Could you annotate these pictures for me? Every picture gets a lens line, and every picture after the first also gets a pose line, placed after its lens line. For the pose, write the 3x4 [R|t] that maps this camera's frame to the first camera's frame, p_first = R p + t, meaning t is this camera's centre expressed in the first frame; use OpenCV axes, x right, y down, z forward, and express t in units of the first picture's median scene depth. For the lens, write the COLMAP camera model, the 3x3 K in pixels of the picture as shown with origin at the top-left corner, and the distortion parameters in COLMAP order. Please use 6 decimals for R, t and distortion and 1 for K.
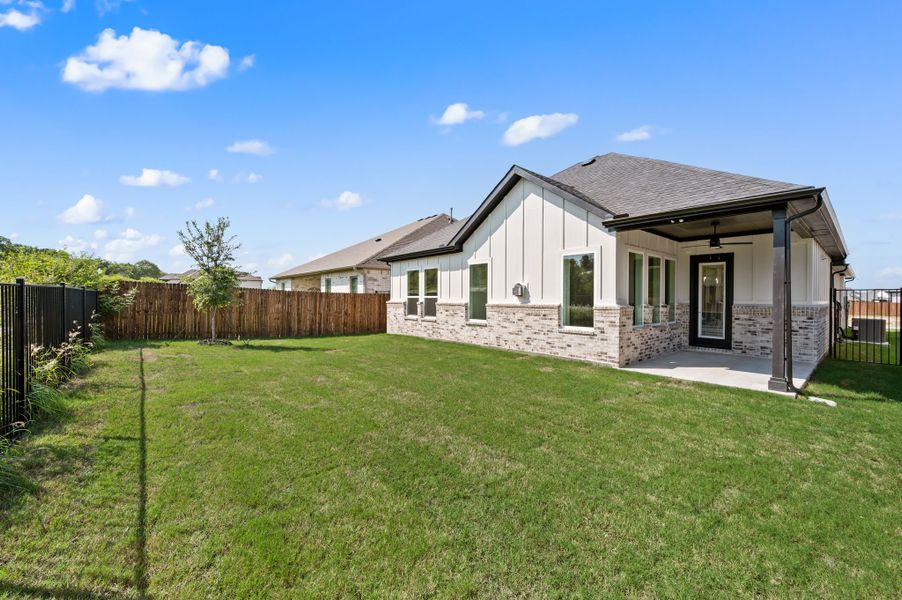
lens RADIAL K [[360.2, 0, 447.9], [0, 360.2, 298.5], [0, 0, 1]] dist [-0.000701, 0.000568]
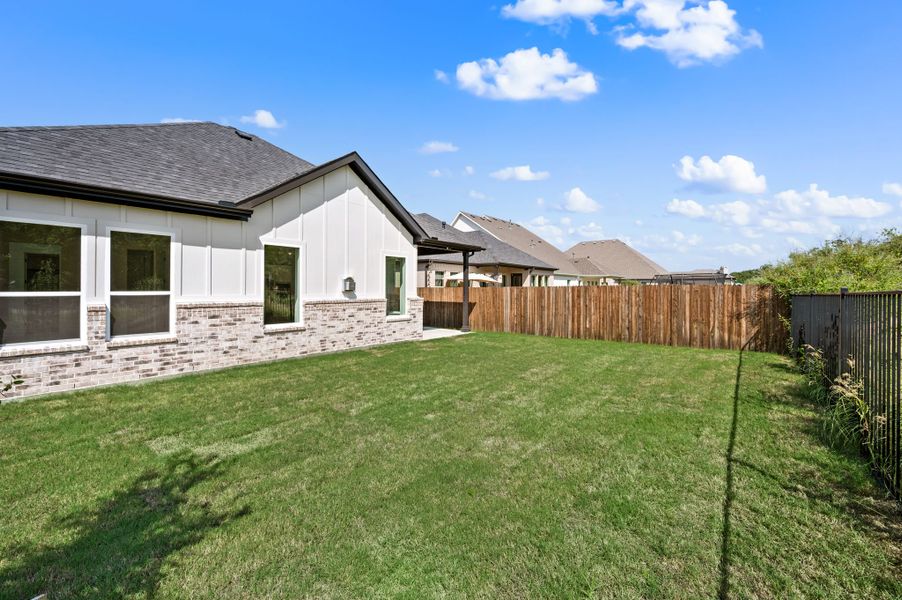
lens RADIAL K [[360.2, 0, 446.9], [0, 360.2, 287.9], [0, 0, 1]] dist [-0.000701, 0.000568]
pose [[-0.171781, -0.006008, 0.985117, -0.760293], [-0.002481, 0.999981, 0.005666, -0.019736], [-0.985132, -0.001471, -0.171793, 0.897182]]
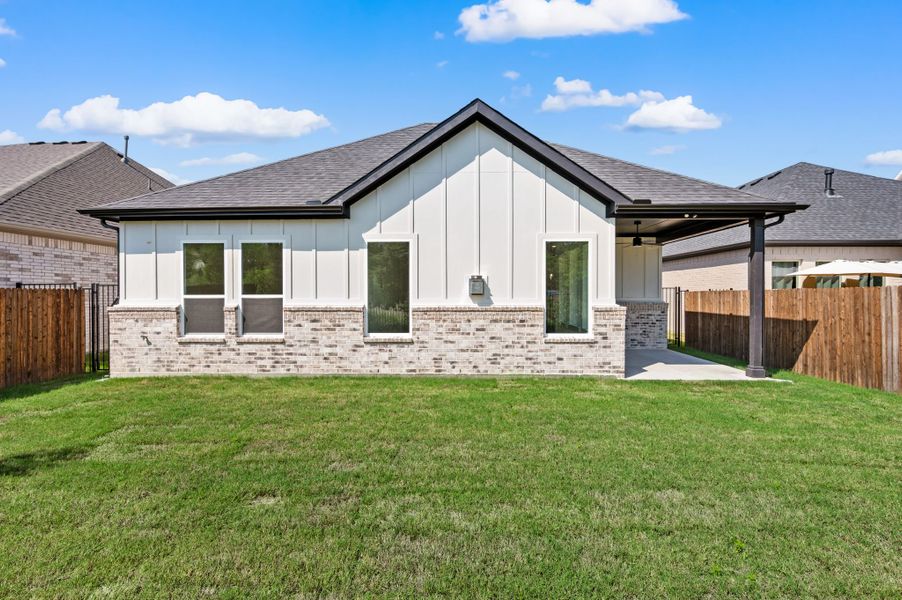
lens RADIAL K [[430.5, 0, 450.0], [0, 430.5, 297.0], [0, 0, 1]] dist [-0.002158, 0.000570]
pose [[0.664869, -0.010884, 0.746881, -0.439212], [0.006759, 0.999941, 0.008555, -0.009510], [-0.746929, -0.000640, 0.664903, 0.489225]]
